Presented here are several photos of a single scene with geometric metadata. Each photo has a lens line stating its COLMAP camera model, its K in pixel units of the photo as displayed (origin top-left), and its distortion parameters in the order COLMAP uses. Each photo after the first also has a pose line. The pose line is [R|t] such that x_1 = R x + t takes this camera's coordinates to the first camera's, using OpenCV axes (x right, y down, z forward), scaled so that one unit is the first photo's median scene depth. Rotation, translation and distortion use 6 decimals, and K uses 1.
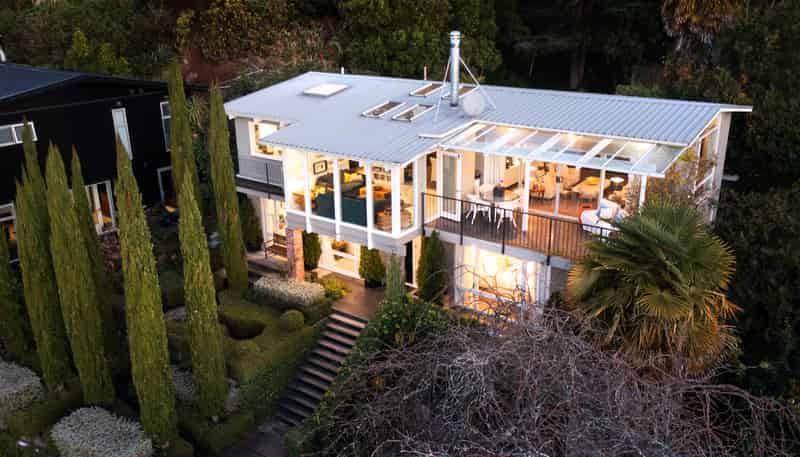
lens RADIAL K [[658.6, 0, 406.5], [0, 658.6, 230.7], [0, 0, 1]] dist [-0.014283, 0.005487]
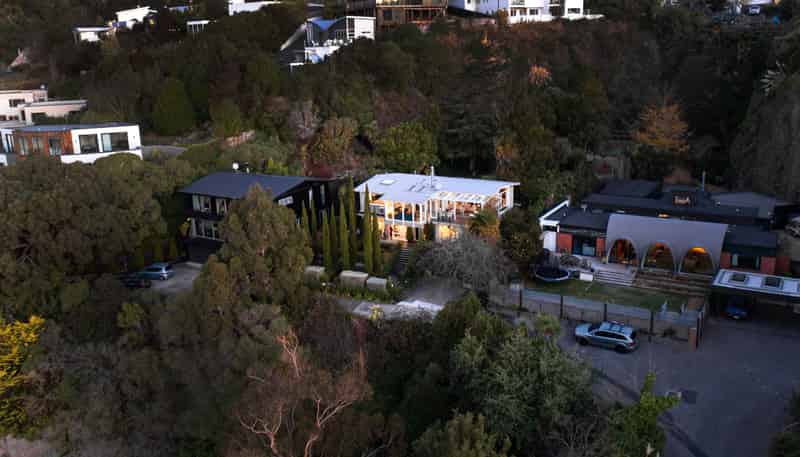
lens RADIAL K [[658.6, 0, 400.1], [0, 658.6, 228.3], [0, 0, 1]] dist [-0.014283, 0.005487]
pose [[0.993400, -0.045797, 0.105163, -0.477327], [0.054211, 0.995432, -0.078593, 0.294164], [-0.101083, 0.083775, 0.991345, -2.427956]]
